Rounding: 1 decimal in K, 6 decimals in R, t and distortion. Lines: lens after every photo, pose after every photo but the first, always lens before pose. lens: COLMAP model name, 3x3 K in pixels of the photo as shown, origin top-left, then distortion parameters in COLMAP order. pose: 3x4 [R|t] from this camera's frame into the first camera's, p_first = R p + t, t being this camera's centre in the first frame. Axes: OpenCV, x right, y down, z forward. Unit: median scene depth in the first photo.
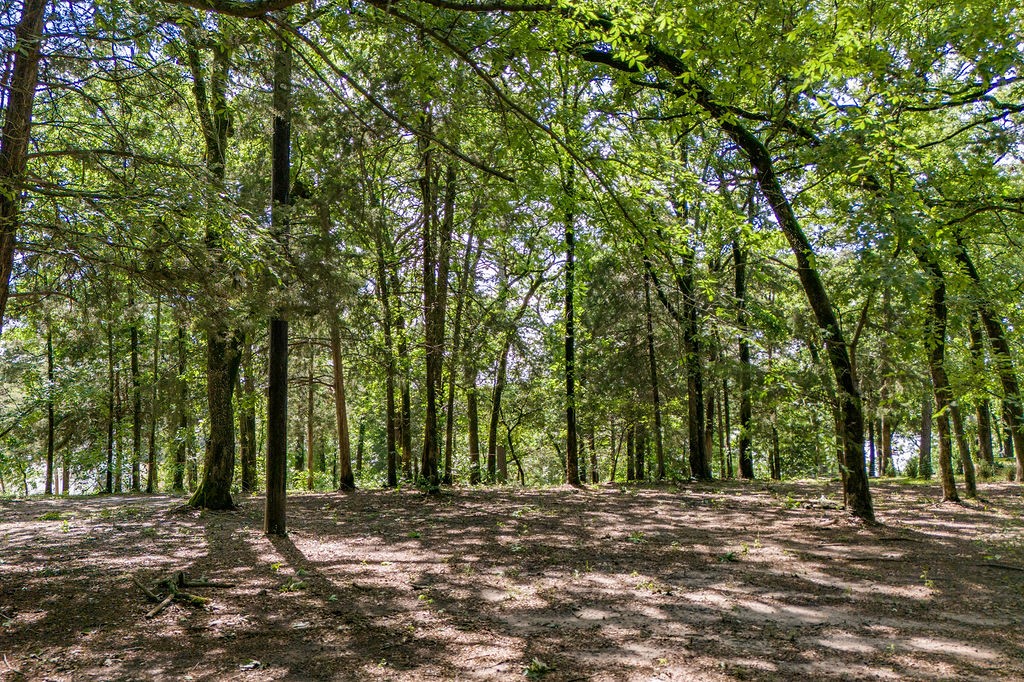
lens RADIAL K [[765.6, 0, 512.0], [0, 765.6, 341.0], [0, 0, 1]] dist [0.095289, -0.105557]
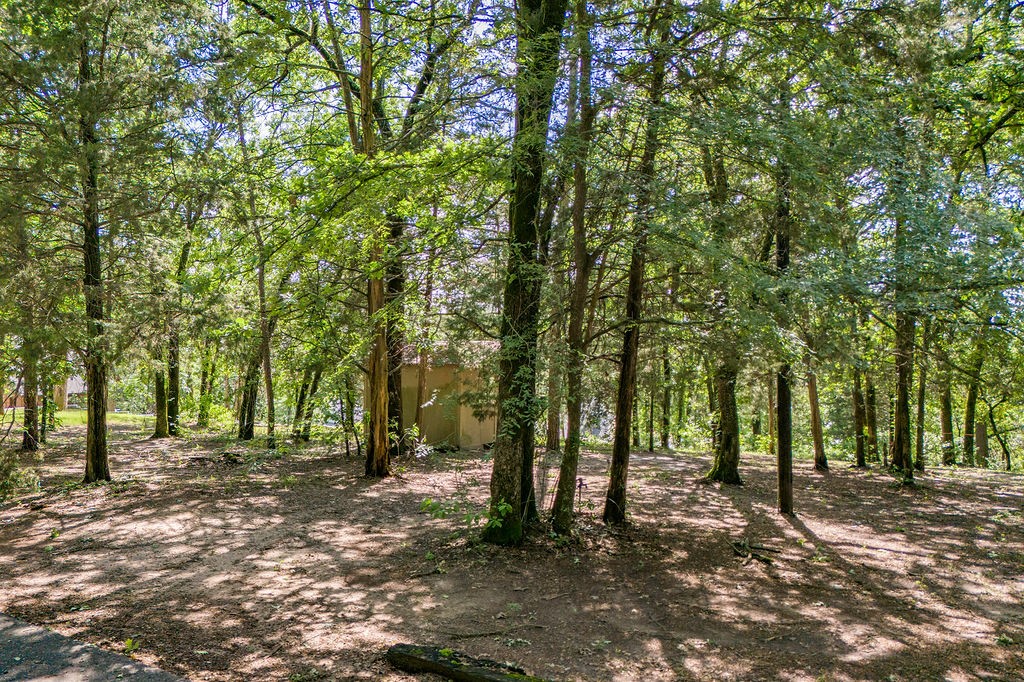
lens RADIAL K [[754.5, 0, 512.0], [0, 754.5, 341.0], [0, 0, 1]] dist [0.090024, -0.086357]
pose [[0.846715, 0.000511, -0.532047, 0.007582], [0.033122, 0.998009, 0.053670, -0.130466], [0.531015, -0.063066, 0.845012, -0.353113]]
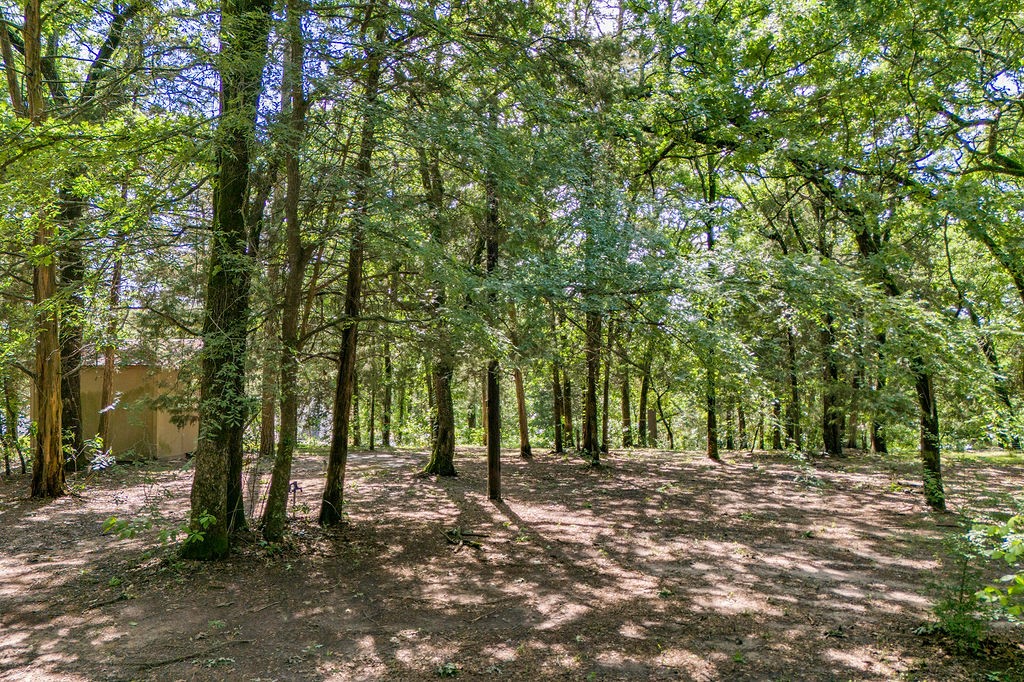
lens RADIAL K [[754.5, 0, 512.0], [0, 754.5, 341.0], [0, 0, 1]] dist [0.090024, -0.086357]
pose [[0.980532, 0.000904, -0.196359, 0.012058], [0.011771, 0.997921, 0.063372, -0.128897], [0.196008, -0.064450, 0.978482, -0.351628]]
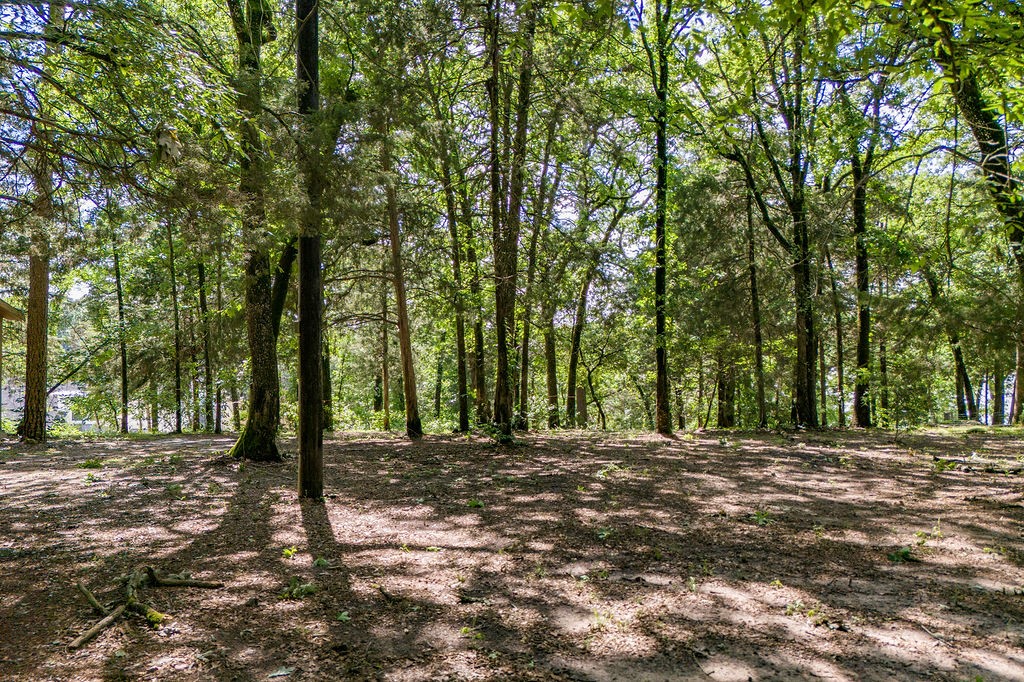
lens RADIAL K [[765.6, 0, 512.0], [0, 765.6, 341.0], [0, 0, 1]] dist [0.095289, -0.105557]
pose [[0.994661, 0.000270, -0.103199, -0.004145], [0.007764, 0.996967, 0.077432, 0.016549], [0.102907, -0.077820, 0.991642, 0.188496]]
